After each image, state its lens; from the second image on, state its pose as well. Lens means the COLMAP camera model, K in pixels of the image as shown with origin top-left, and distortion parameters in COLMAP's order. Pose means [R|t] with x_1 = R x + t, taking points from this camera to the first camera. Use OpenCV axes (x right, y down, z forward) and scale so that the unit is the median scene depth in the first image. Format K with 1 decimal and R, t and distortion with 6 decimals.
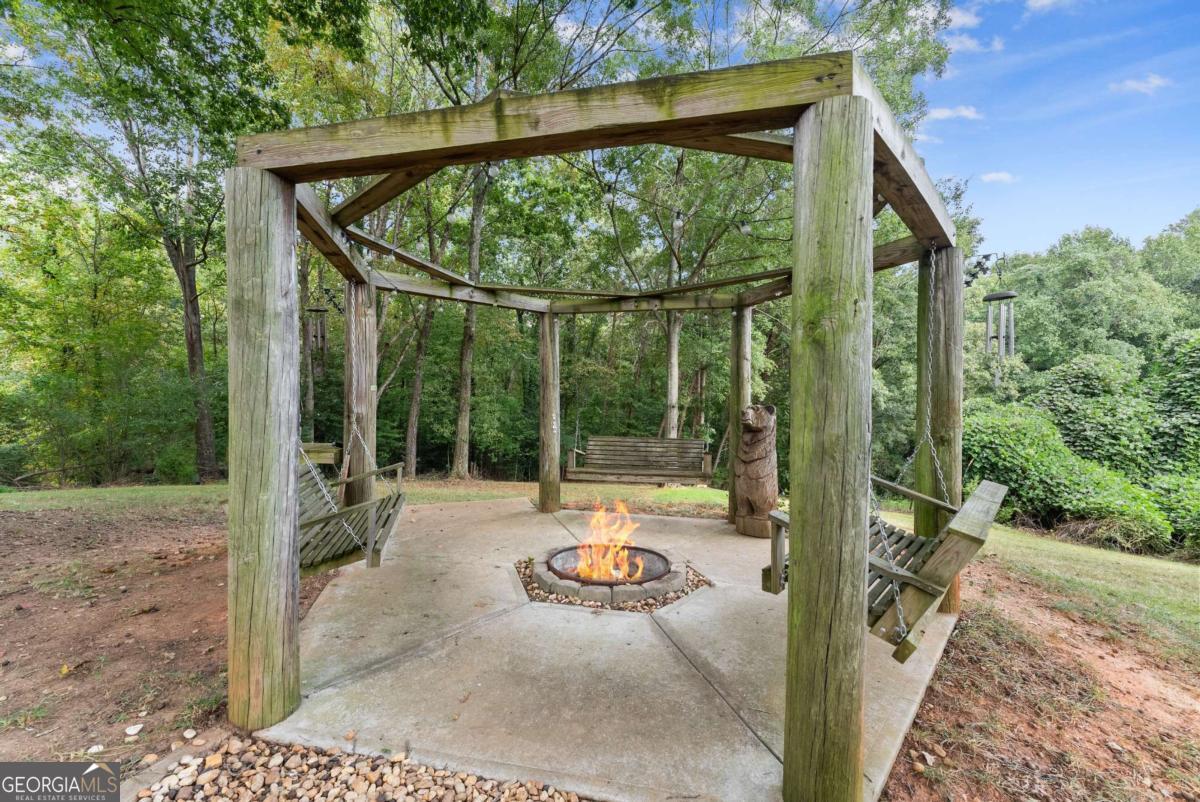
lens RADIAL K [[479.9, 0, 597.5], [0, 479.9, 401.8], [0, 0, 1]] dist [0.000156, -0.000095]
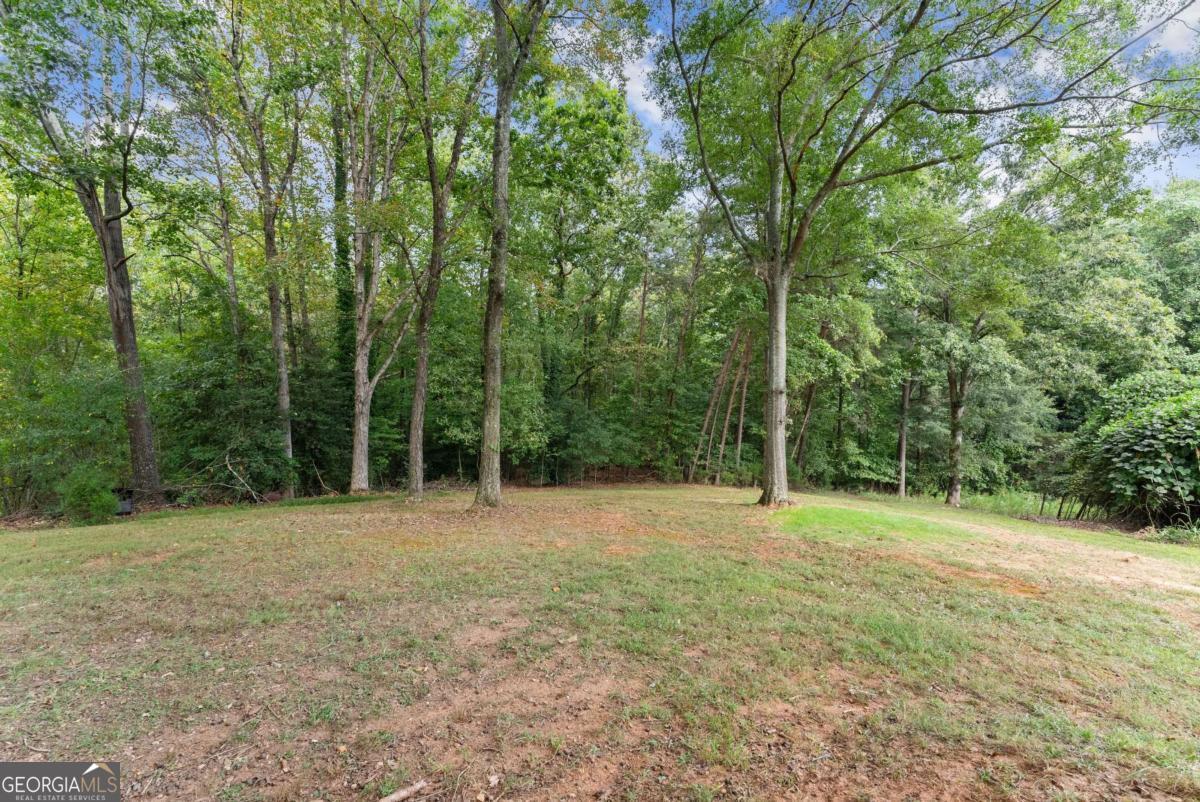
lens RADIAL K [[479.9, 0, 598.0], [0, 479.9, 400.9], [0, 0, 1]] dist [0.000156, -0.000095]
pose [[0.999660, -0.026040, -0.001375, -0.112279], [0.026066, 0.999354, 0.024761, -0.001757], [0.000729, -0.024789, 0.999692, 0.282597]]
